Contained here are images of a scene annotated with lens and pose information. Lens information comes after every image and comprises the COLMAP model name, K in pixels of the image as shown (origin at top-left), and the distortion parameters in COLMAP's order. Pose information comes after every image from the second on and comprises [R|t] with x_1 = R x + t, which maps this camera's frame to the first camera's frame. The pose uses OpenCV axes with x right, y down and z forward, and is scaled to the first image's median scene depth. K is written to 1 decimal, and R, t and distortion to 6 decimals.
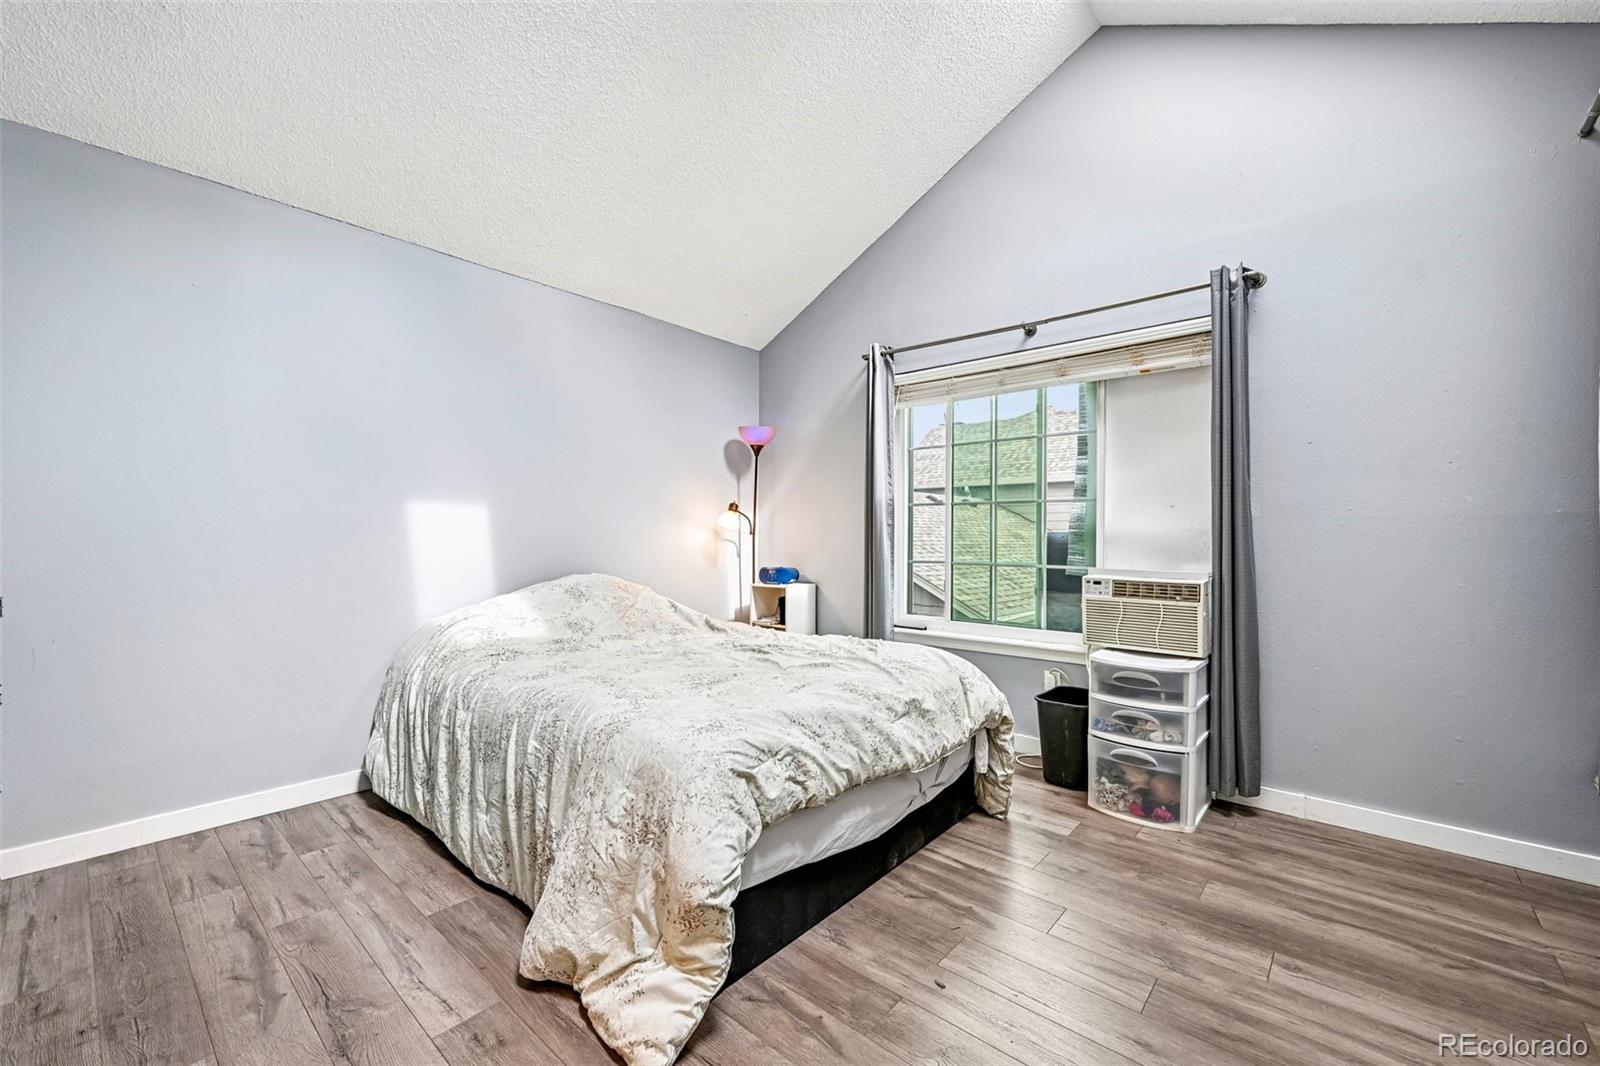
lens RADIAL K [[644.4, 0, 806.0], [0, 644.4, 532.9], [0, 0, 1]] dist [0.000296, -0.000153]
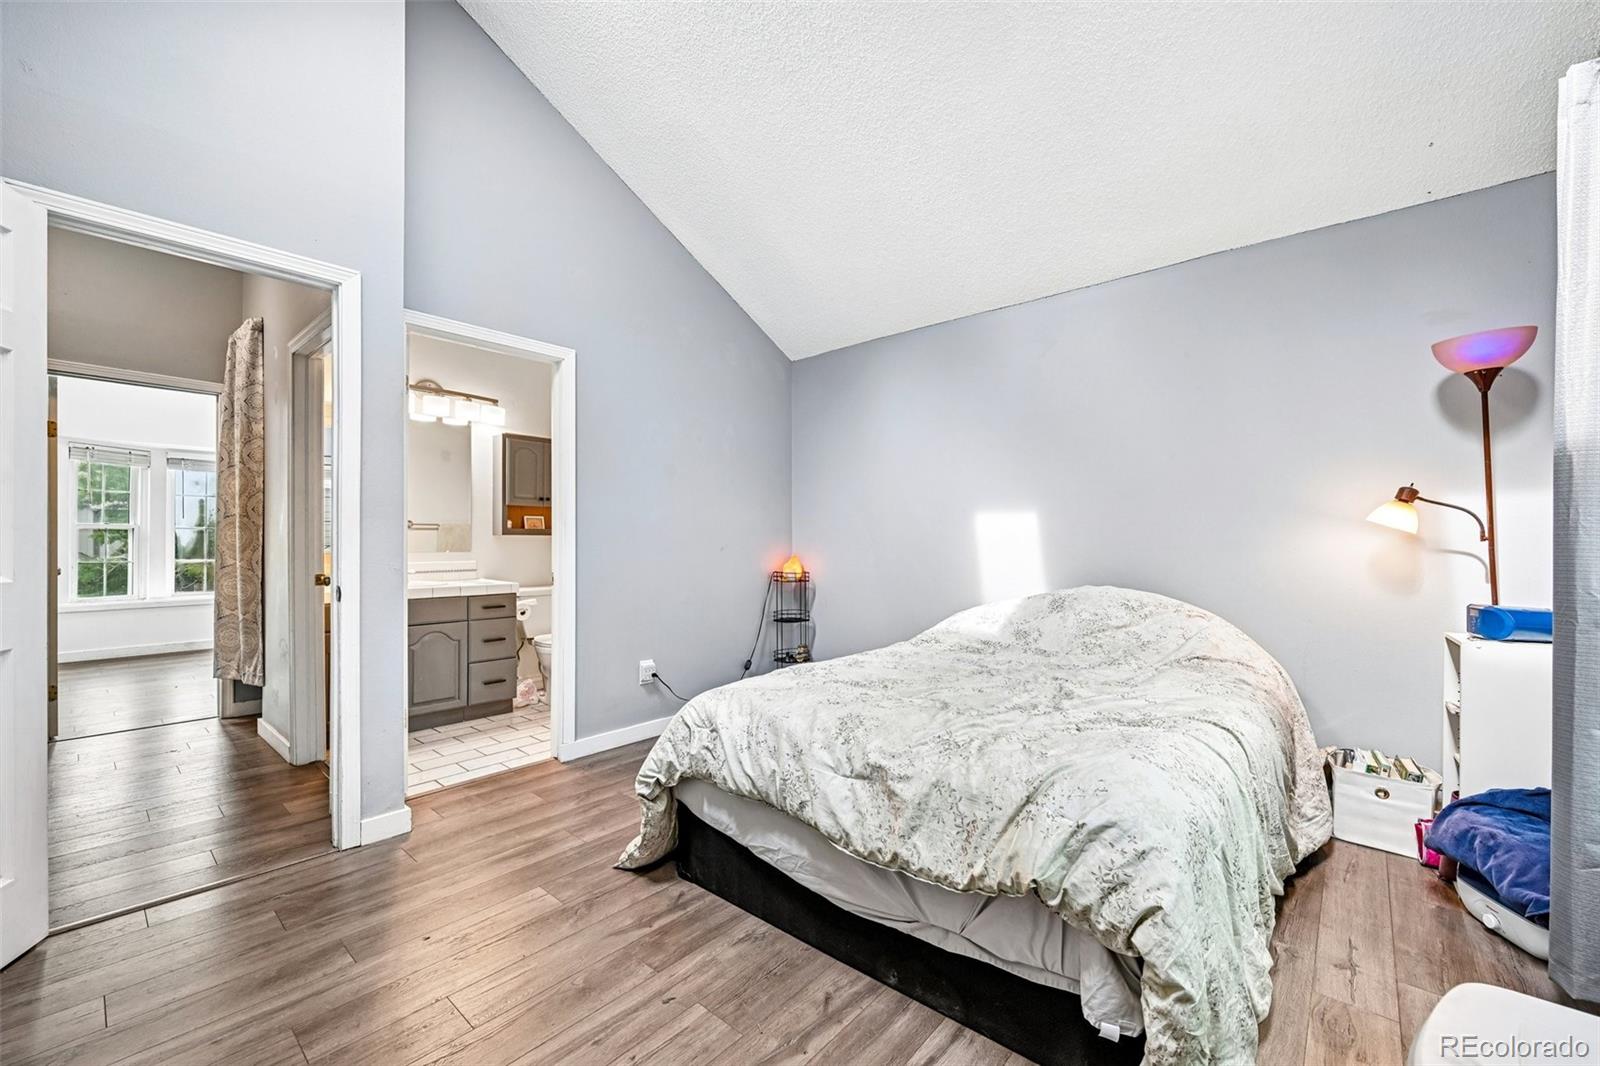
lens RADIAL K [[644.2, 0, 806.1], [0, 644.2, 543.1], [0, 0, 1]] dist [-0.000867, -0.000267]
pose [[0.000981, -0.005331, -0.999985, 0.752297], [0.004924, 0.999974, -0.005327, 0.006911], [0.999987, -0.004919, 0.001007, 0.765587]]
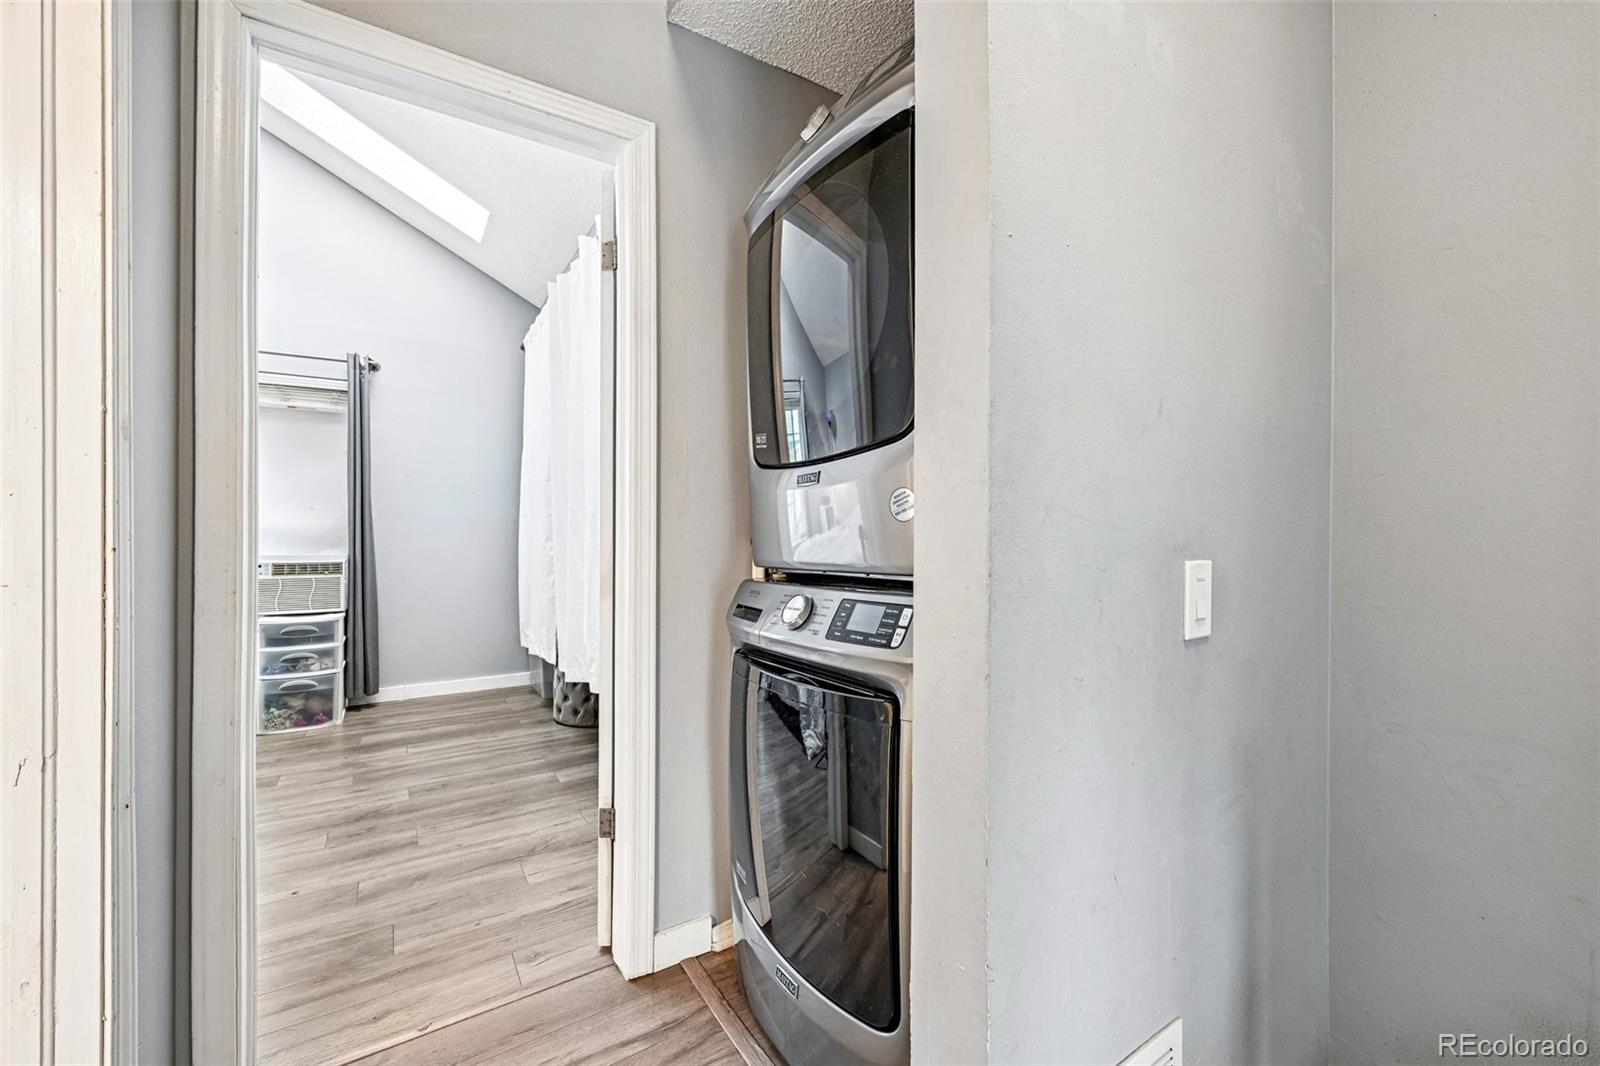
lens RADIAL K [[644.4, 0, 806.0], [0, 644.4, 532.9], [0, 0, 1]] dist [0.000296, -0.000153]
pose [[0.276913, -0.000745, 0.960895, -0.545228], [-0.004999, 0.999985, 0.002216, 0.002343], [-0.960882, -0.005417, 0.276905, -0.465739]]
